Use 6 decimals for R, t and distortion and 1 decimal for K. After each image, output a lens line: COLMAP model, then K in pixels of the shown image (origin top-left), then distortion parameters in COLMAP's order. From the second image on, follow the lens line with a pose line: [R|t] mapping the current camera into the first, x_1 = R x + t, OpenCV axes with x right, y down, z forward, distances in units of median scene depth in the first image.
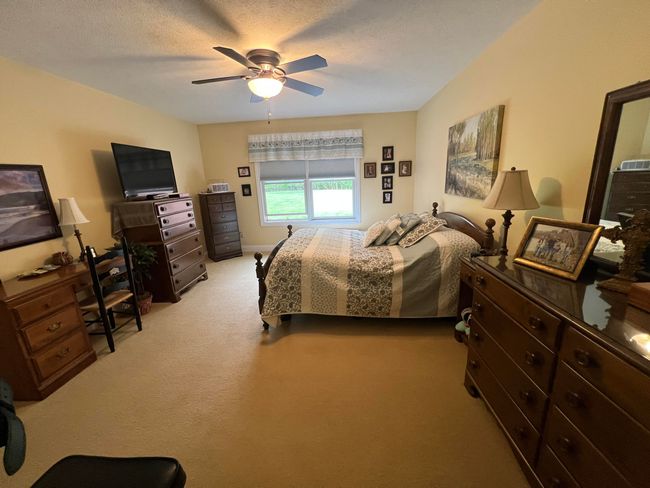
lens RADIAL K [[260.2, 0, 325.3], [0, 260.2, 243.3], [0, 0, 1]] dist [-0.001827, 0.000543]
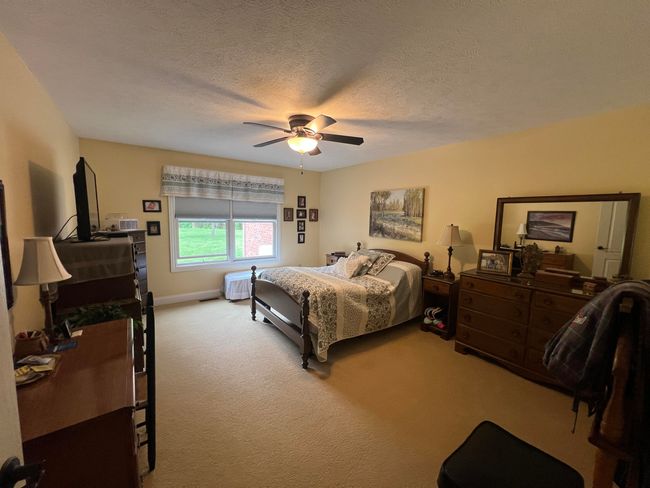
lens RADIAL K [[260.2, 0, 324.5], [0, 260.2, 243.2], [0, 0, 1]] dist [-0.001827, 0.000543]
pose [[0.764395, -0.005289, 0.644726, -0.690298], [0.103495, 0.988006, -0.114601, -0.019516], [-0.636387, 0.154326, 0.755774, 0.104431]]
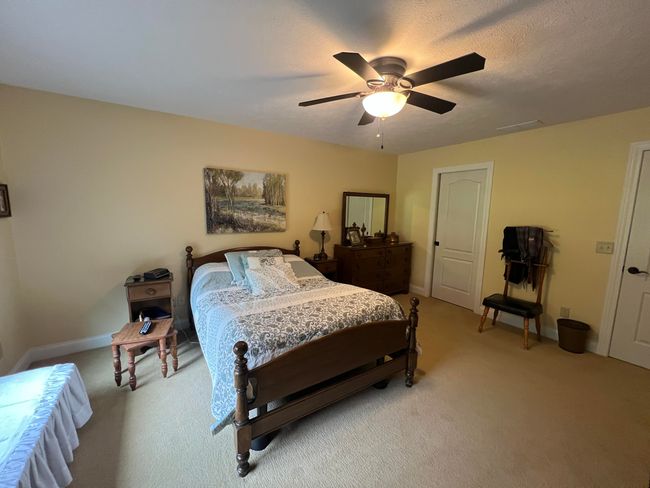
lens RADIAL K [[260.2, 0, 327.3], [0, 260.2, 243.7], [0, 0, 1]] dist [-0.001827, 0.000543]
pose [[-0.607853, -0.069521, 0.791001, -0.604408], [0.210098, 0.946577, 0.244646, -0.325674], [-0.765751, 0.314896, -0.560773, 1.317367]]
